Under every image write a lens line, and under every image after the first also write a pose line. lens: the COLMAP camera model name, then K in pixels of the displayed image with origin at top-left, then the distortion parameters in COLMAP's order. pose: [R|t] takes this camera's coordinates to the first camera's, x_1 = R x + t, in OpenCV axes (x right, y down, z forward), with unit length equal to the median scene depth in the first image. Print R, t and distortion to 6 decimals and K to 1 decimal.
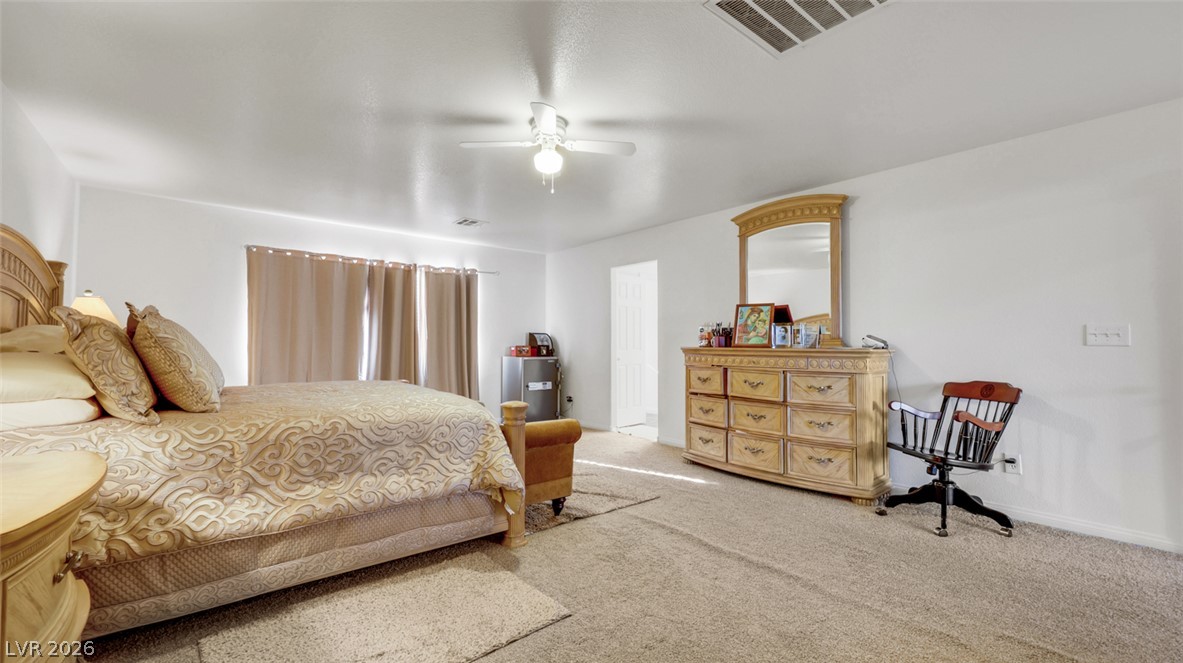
lens RADIAL K [[480.4, 0, 582.1], [0, 480.4, 338.3], [0, 0, 1]] dist [0.000496, -0.000249]
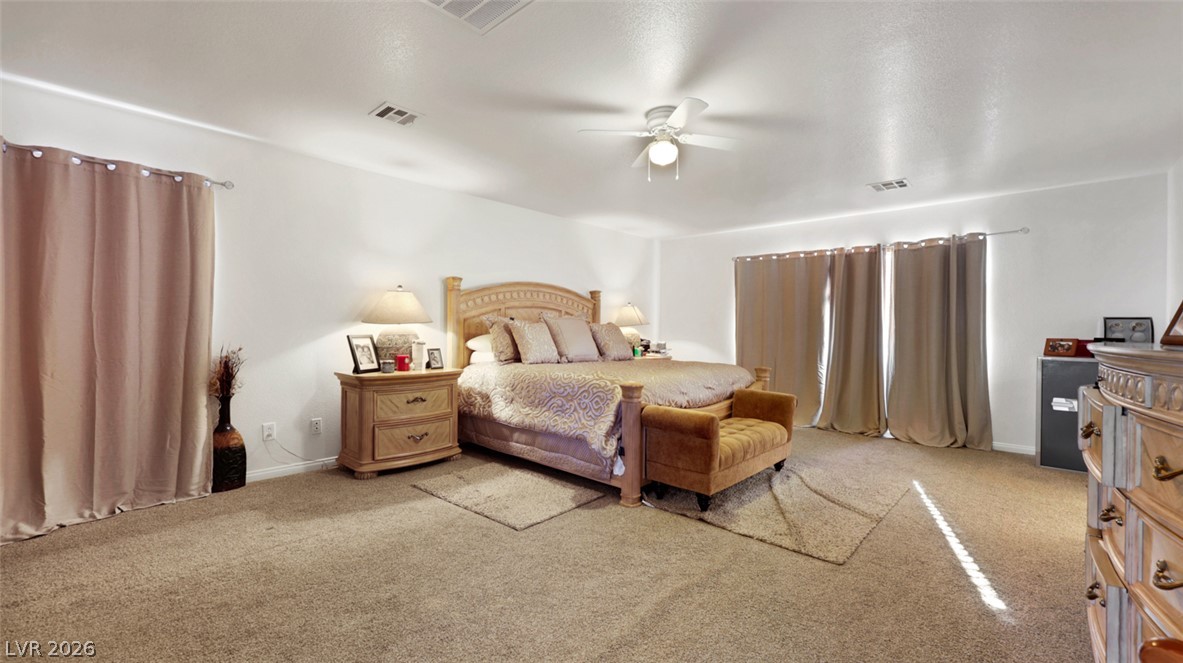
lens RADIAL K [[480.4, 0, 582.7], [0, 480.4, 326.2], [0, 0, 1]] dist [0.000496, -0.000249]
pose [[0.151835, -0.009091, -0.988364, 0.508879], [0.003756, 0.999956, -0.008621, 0.003499], [0.988399, -0.002403, 0.151862, 0.365229]]
